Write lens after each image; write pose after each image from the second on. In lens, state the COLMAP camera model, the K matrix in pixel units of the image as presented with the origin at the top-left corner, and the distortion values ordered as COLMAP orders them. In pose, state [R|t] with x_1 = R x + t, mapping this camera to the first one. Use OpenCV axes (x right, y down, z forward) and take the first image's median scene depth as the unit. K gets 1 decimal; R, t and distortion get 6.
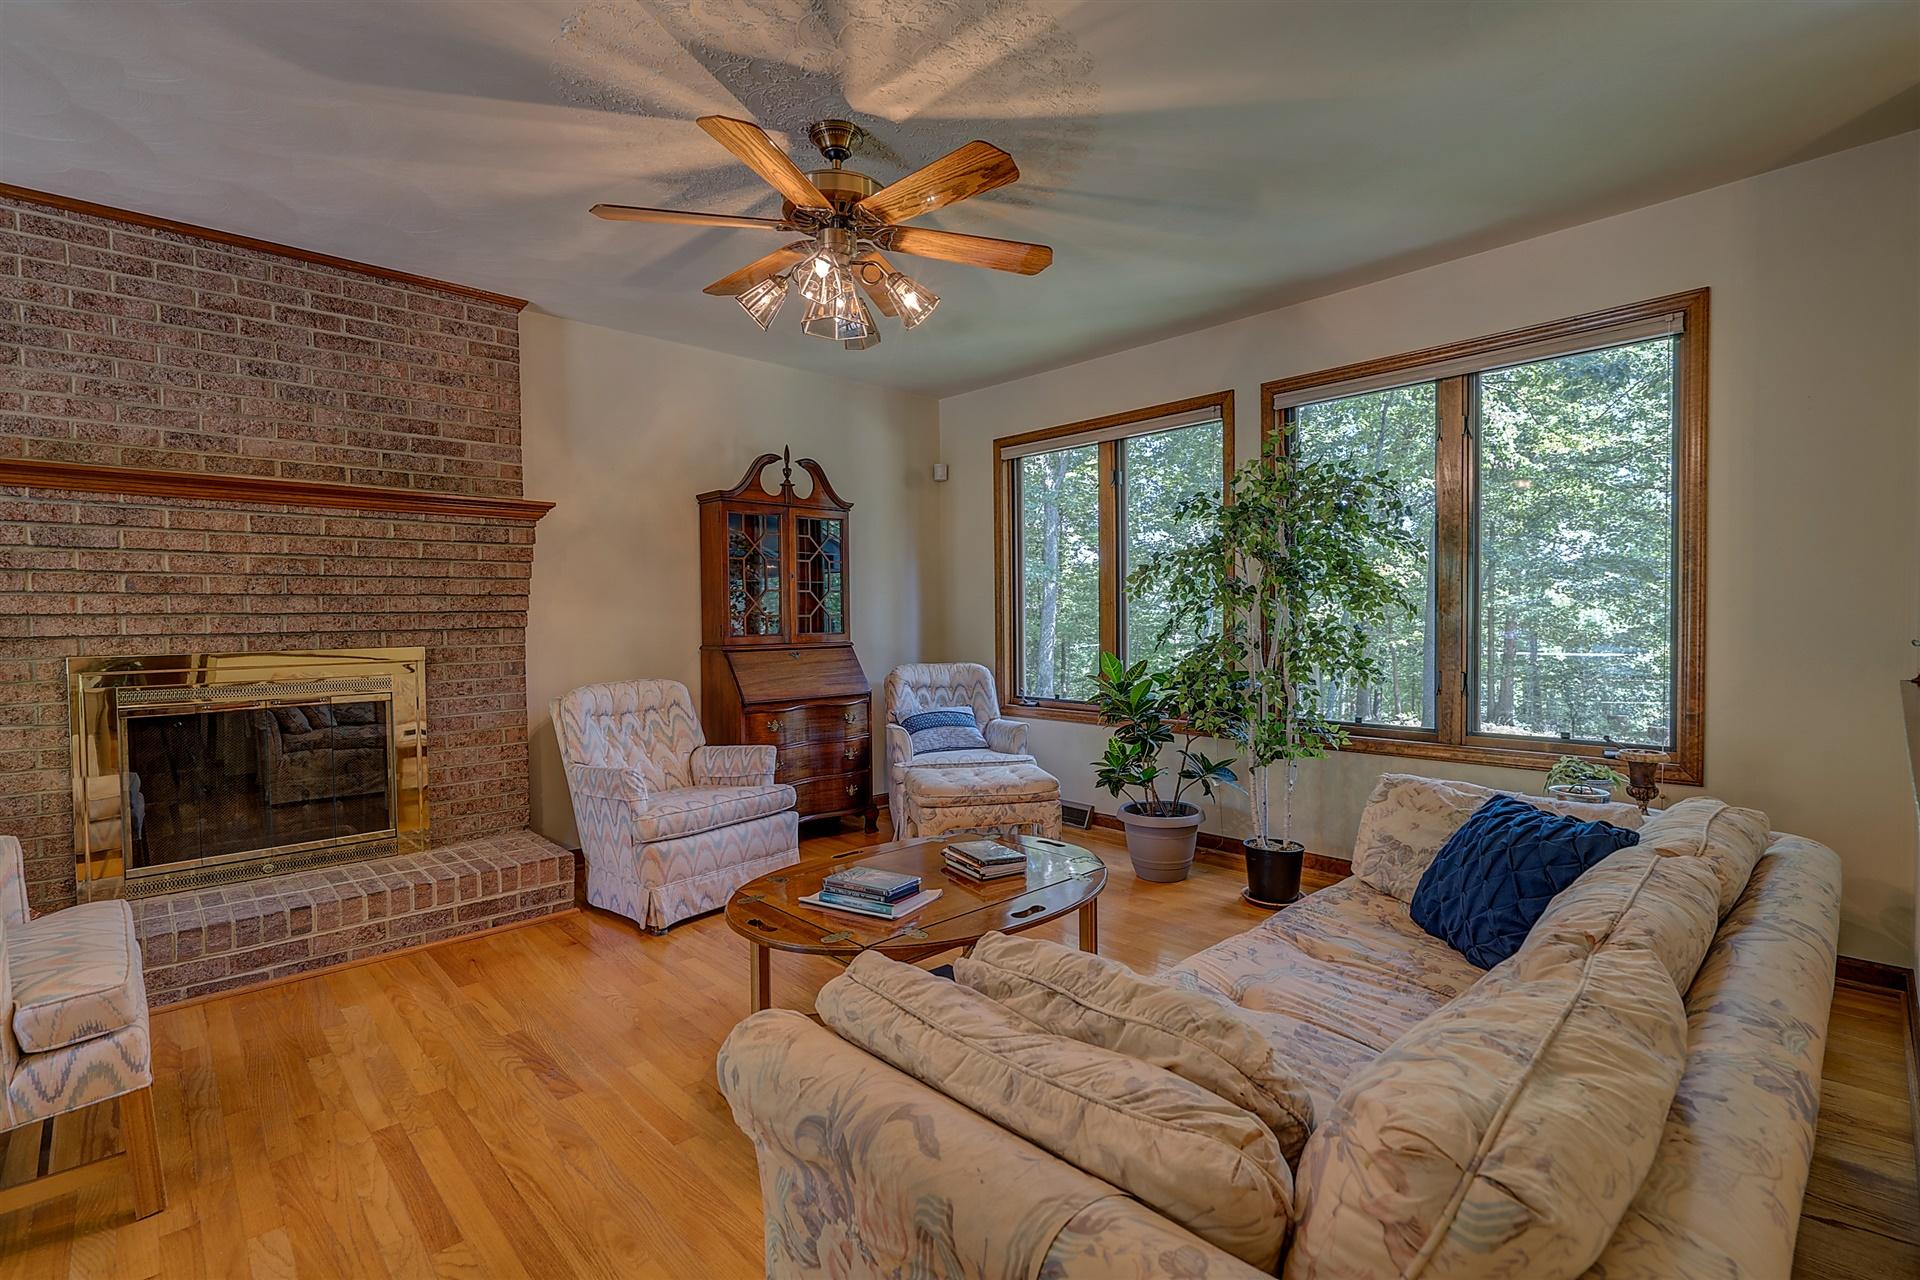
lens RADIAL K [[870.0, 0, 953.1], [0, 870.0, 637.9], [0, 0, 1]] dist [0.000003, 0.000770]
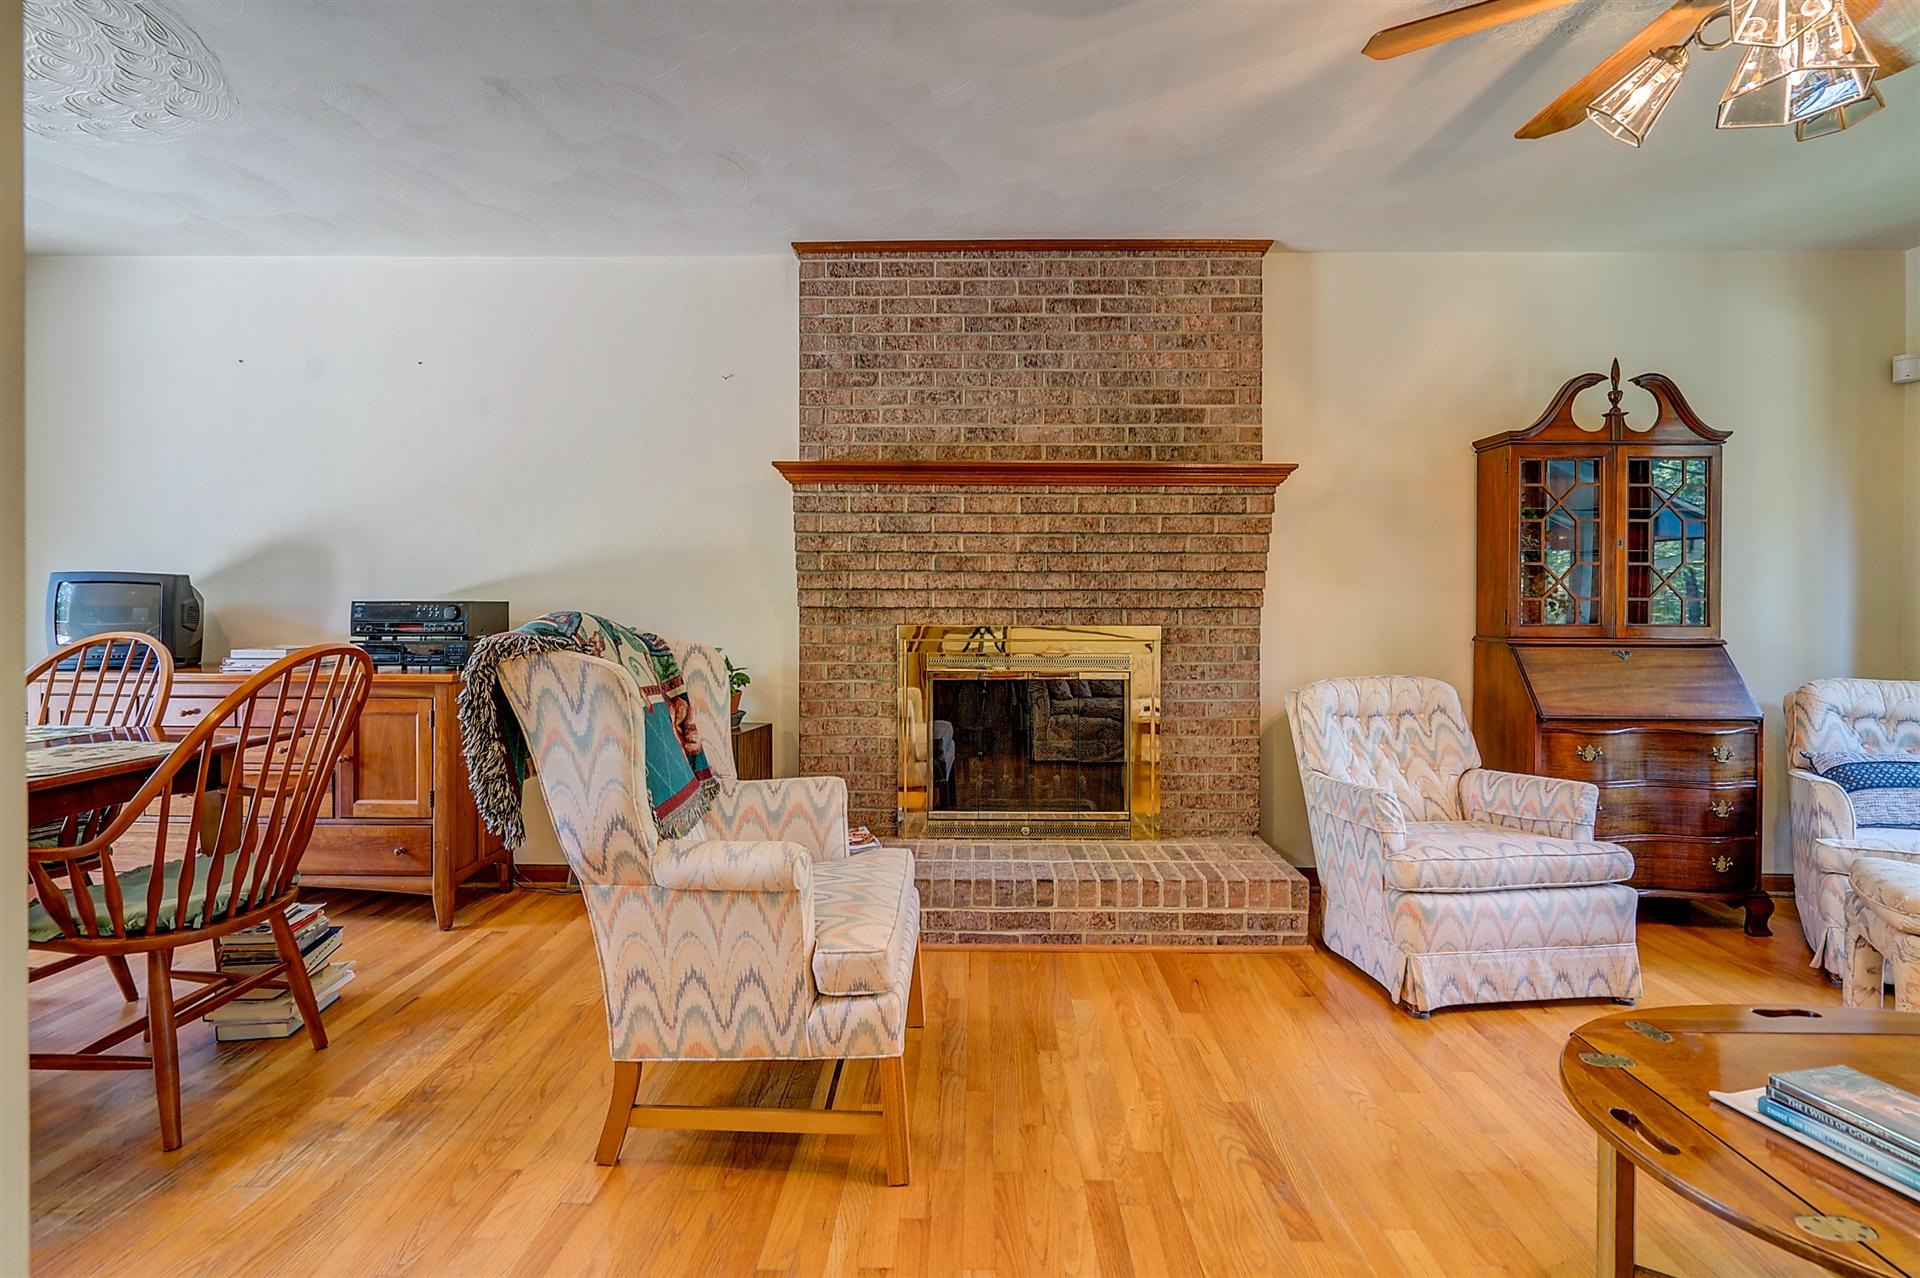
lens RADIAL K [[896.7, 0, 964.2], [0, 896.7, 601.9], [0, 0, 1]] dist [-0.004024, 0.001825]
pose [[0.717114, 0.015476, -0.696784, -0.080985], [-0.029562, 0.999529, -0.008224, -0.001599], [0.696328, 0.026496, 0.717234, 0.150939]]
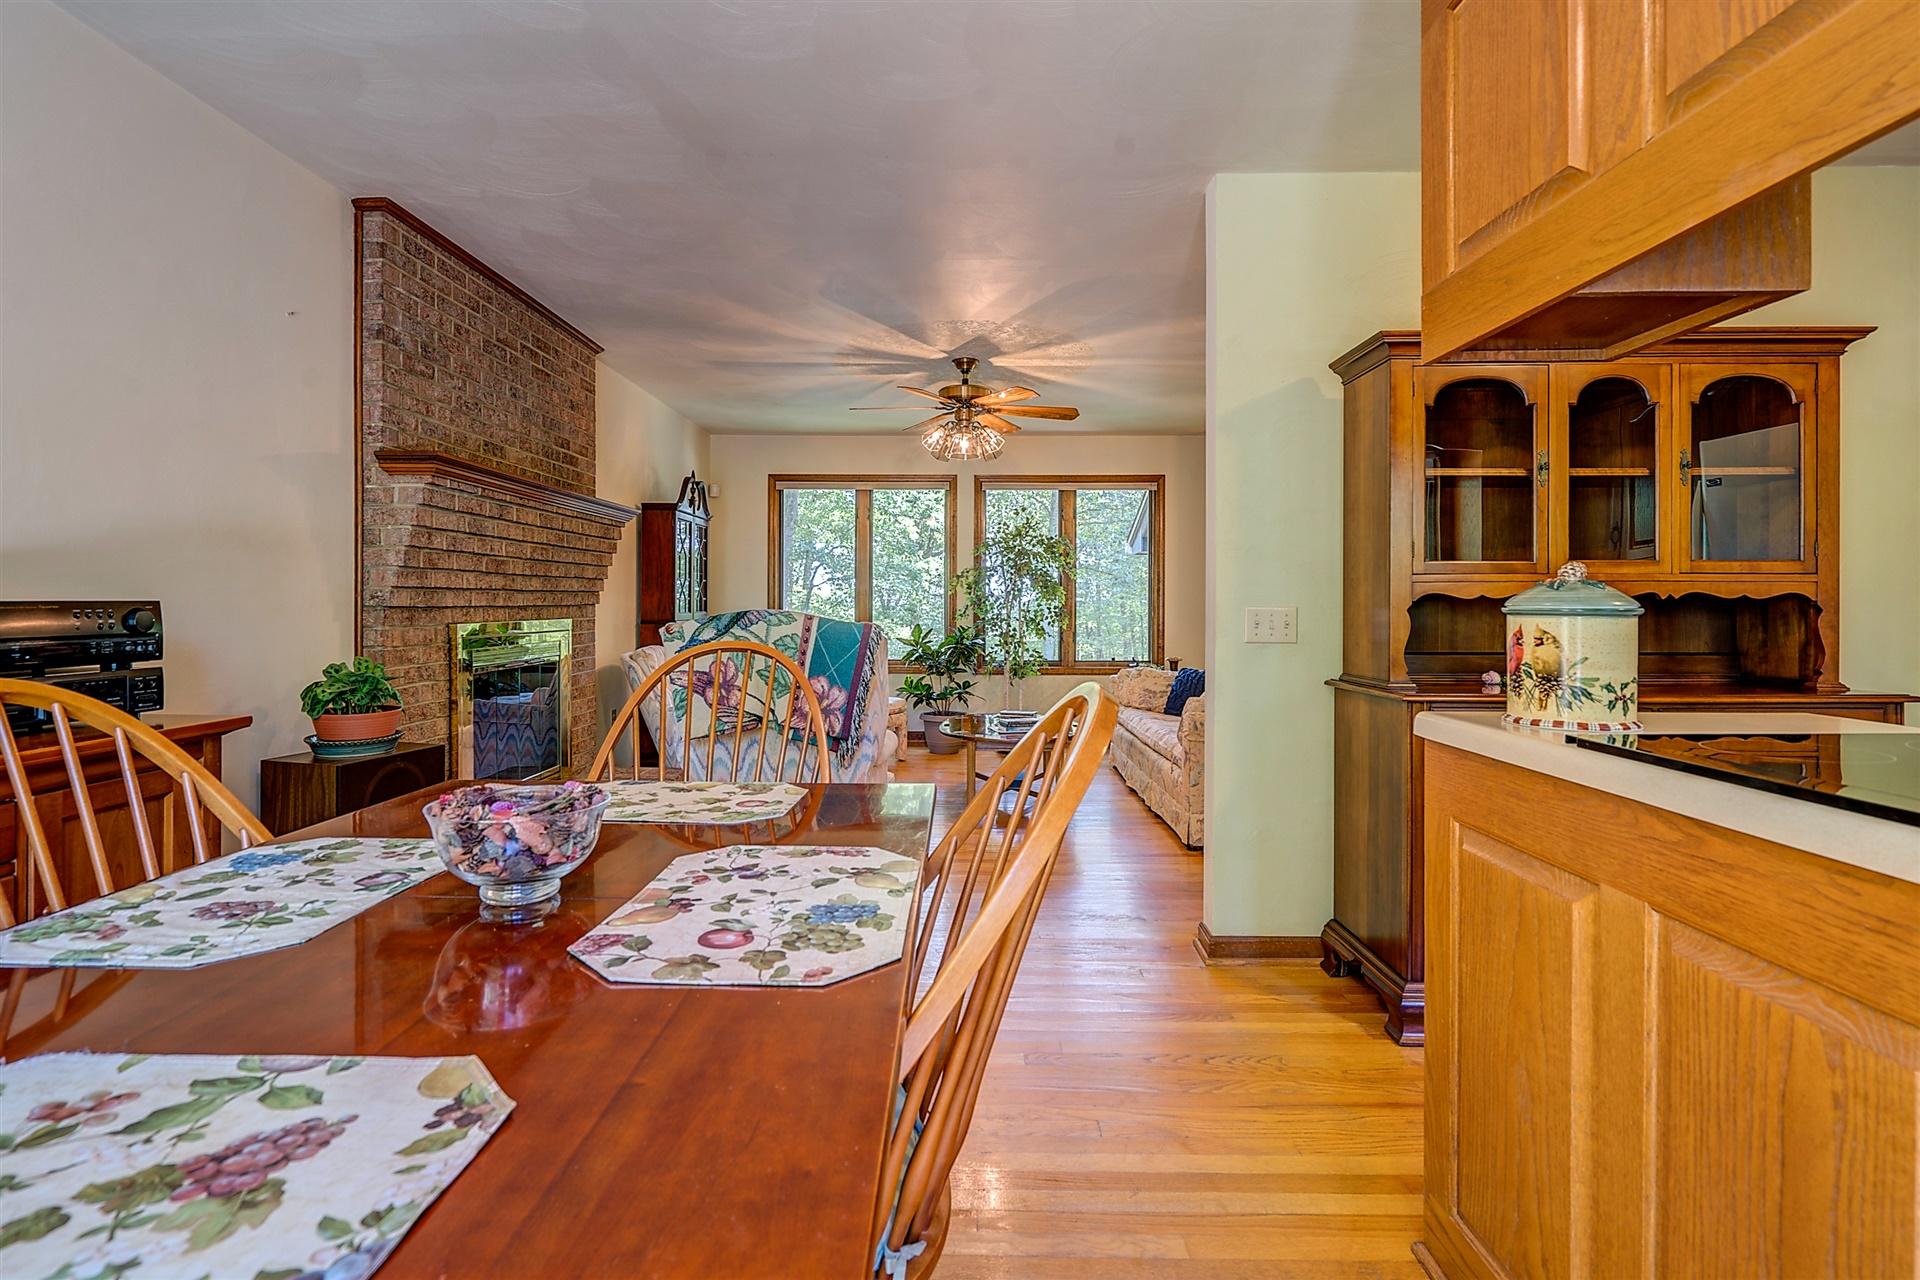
lens RADIAL K [[893.9, 0, 929.1], [0, 893.9, 608.0], [0, 0, 1]] dist [-0.000659, 0.000295]
pose [[0.709759, 0.010843, 0.704361, -1.207421], [0.005058, 0.999777, -0.020487, 0.024509], [-0.704427, 0.018104, 0.709546, -0.291166]]
